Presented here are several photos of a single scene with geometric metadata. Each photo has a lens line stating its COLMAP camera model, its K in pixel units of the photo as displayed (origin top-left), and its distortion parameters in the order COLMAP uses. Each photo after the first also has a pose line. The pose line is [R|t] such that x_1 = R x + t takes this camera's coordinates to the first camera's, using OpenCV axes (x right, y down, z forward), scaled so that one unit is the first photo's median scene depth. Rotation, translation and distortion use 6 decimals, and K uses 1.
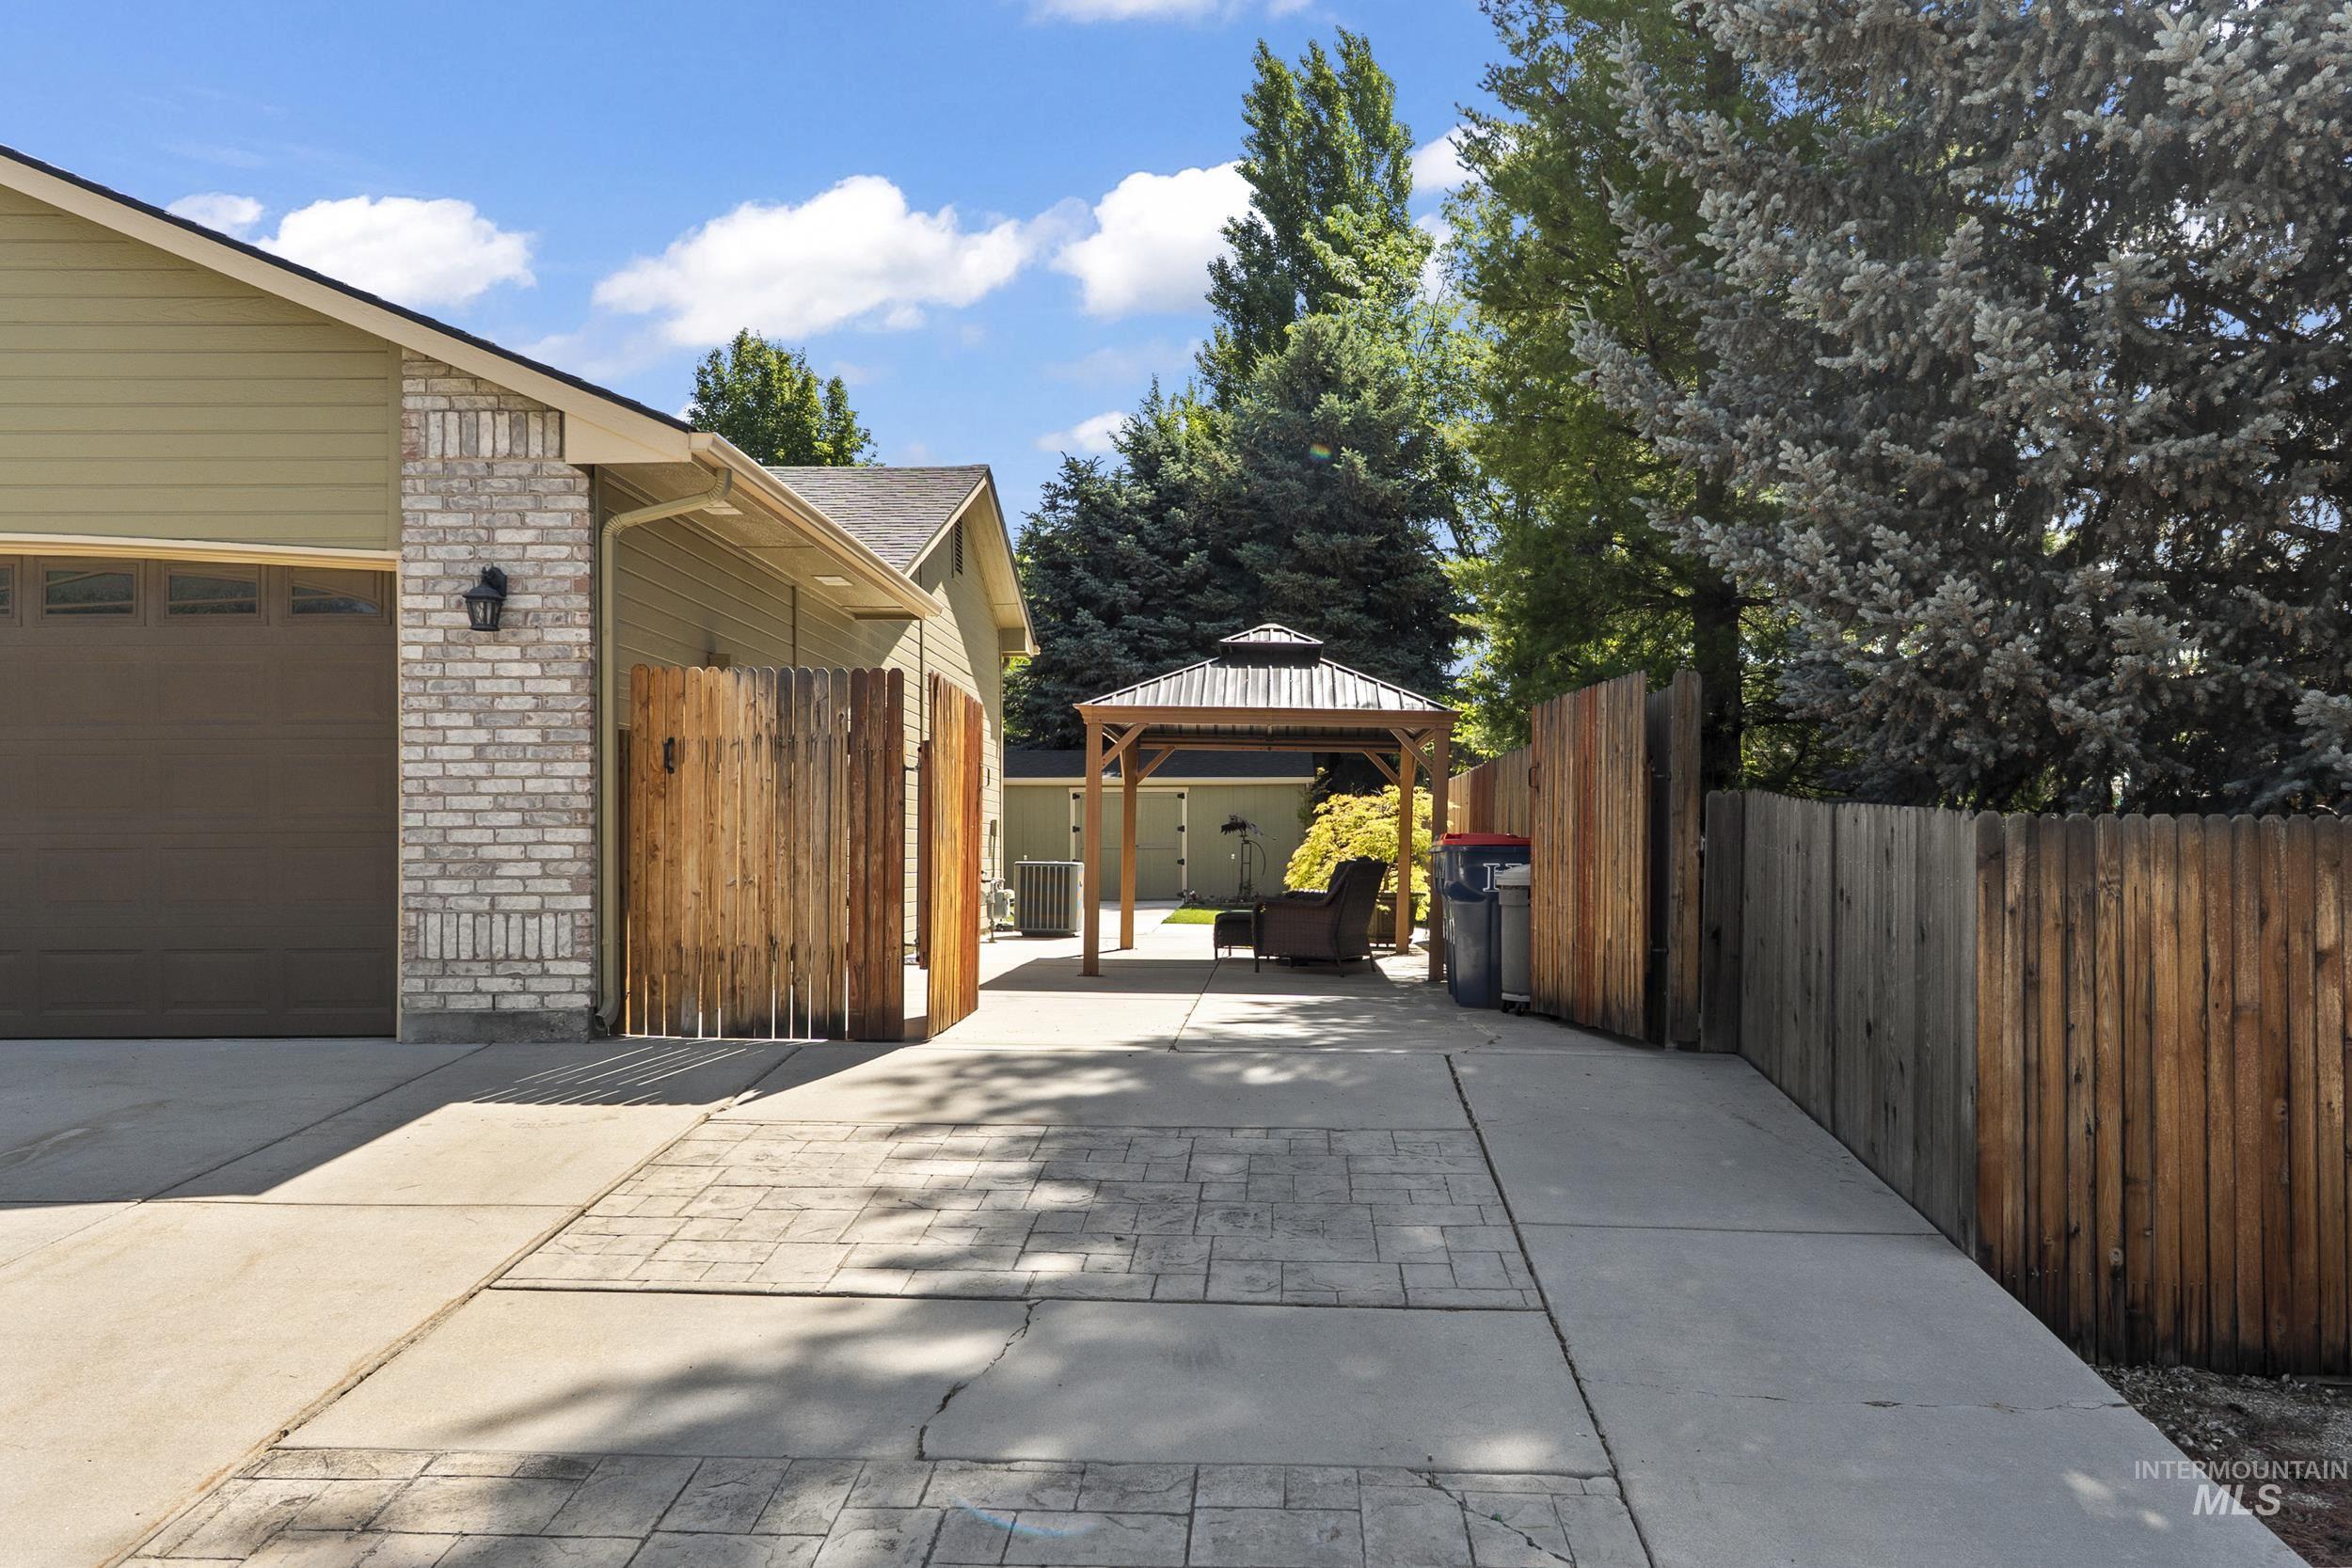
lens RADIAL K [[1714.4, 0, 1232.3], [0, 1714.4, 867.7], [0, 0, 1]] dist [-0.003060, 0.002583]
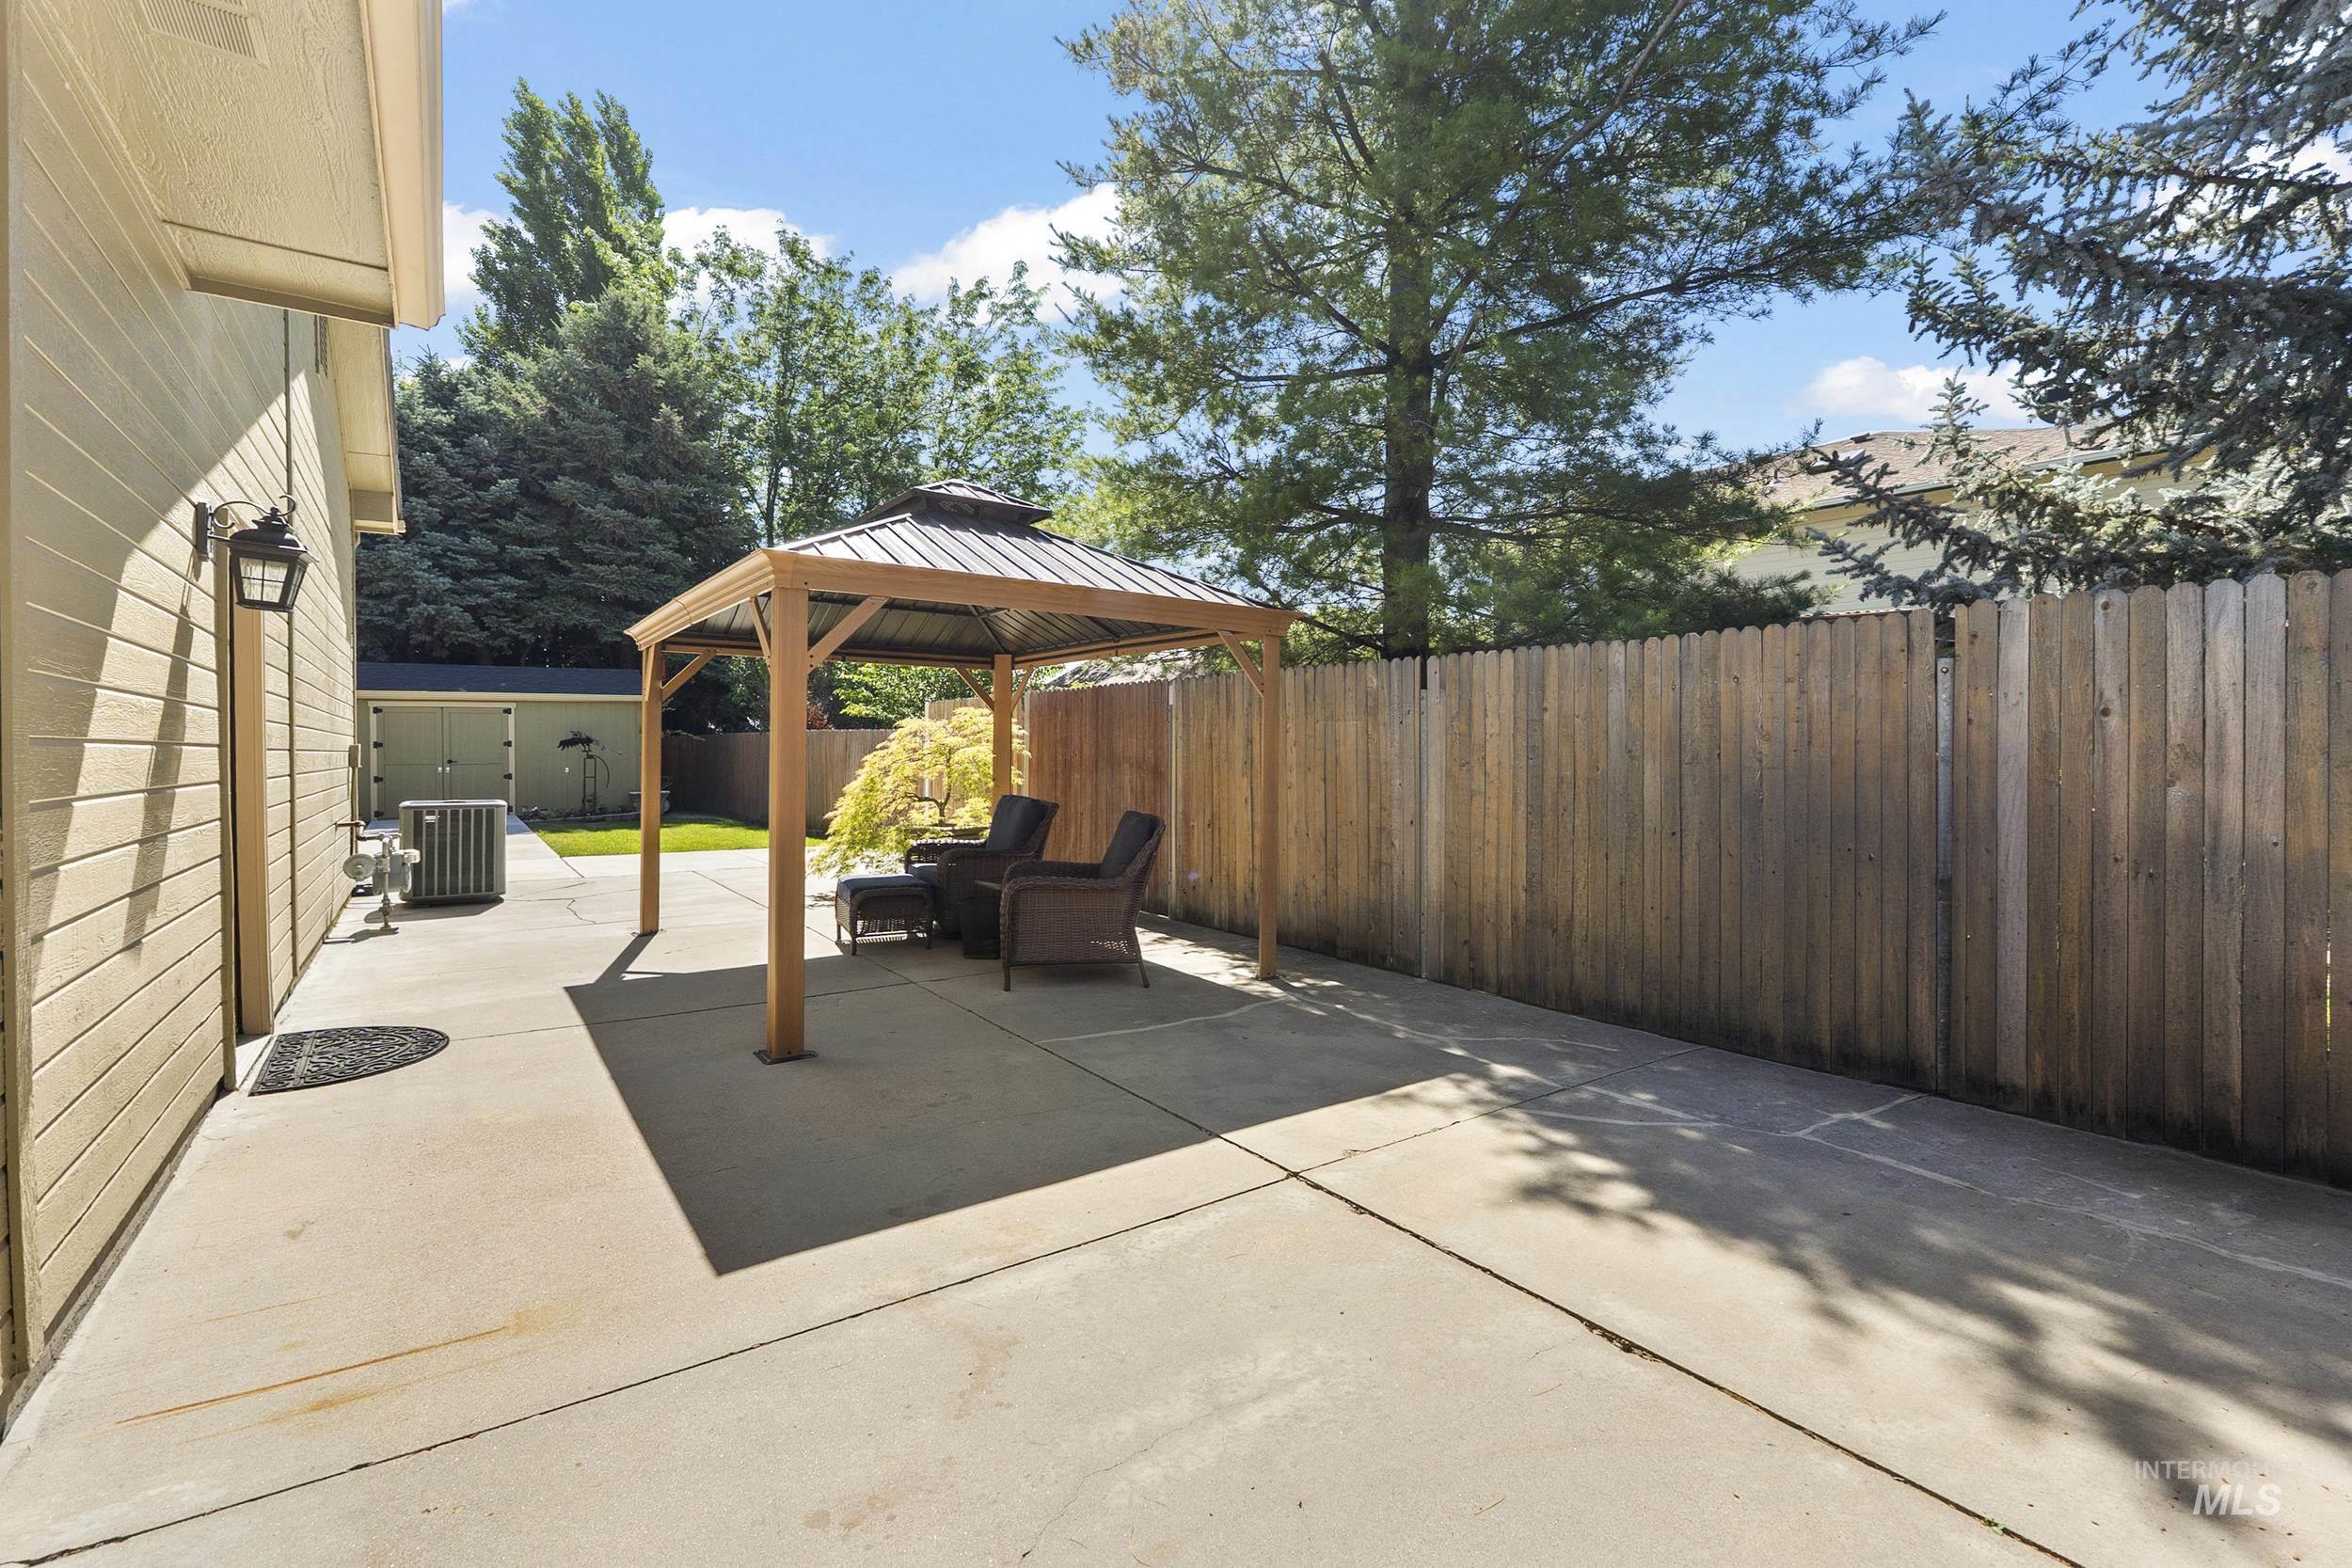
lens RADIAL K [[1020.1, 0, 1185.7], [0, 1020.1, 759.8], [0, 0, 1]] dist [-0.022385, -0.000142]
pose [[0.796044, -0.015375, 0.605044, -0.178289], [0.013207, 0.999881, 0.008032, -0.031171], [-0.605095, 0.001597, 0.796152, 0.695673]]
